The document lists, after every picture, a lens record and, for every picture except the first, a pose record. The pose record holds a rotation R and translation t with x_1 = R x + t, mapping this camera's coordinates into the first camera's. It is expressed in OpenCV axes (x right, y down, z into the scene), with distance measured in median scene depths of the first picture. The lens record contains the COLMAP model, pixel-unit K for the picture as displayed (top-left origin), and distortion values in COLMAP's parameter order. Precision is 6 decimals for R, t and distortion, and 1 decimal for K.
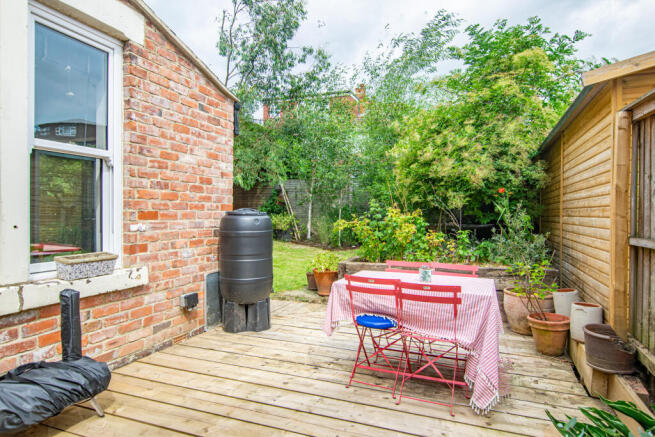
lens RADIAL K [[393.4, 0, 327.7], [0, 393.4, 218.1], [0, 0, 1]] dist [0.005999, 0.003279]
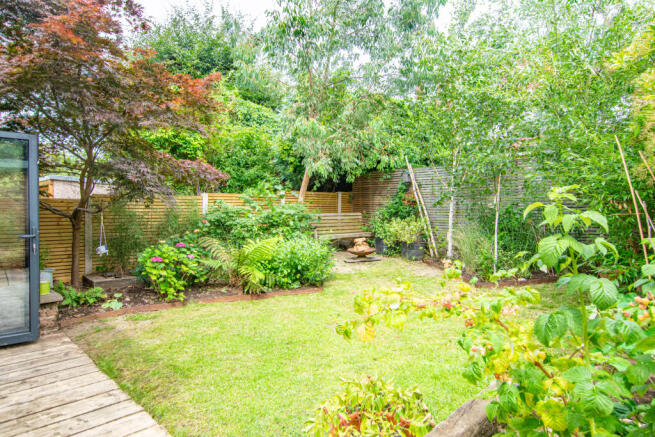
lens RADIAL K [[393.4, 0, 328.5], [0, 393.4, 216.7], [0, 0, 1]] dist [0.005999, 0.003279]
pose [[0.910306, -0.000612, -0.413935, 0.038564], [0.001171, 0.999999, 0.001098, -0.013996], [0.413934, -0.001484, 0.910306, 0.326568]]
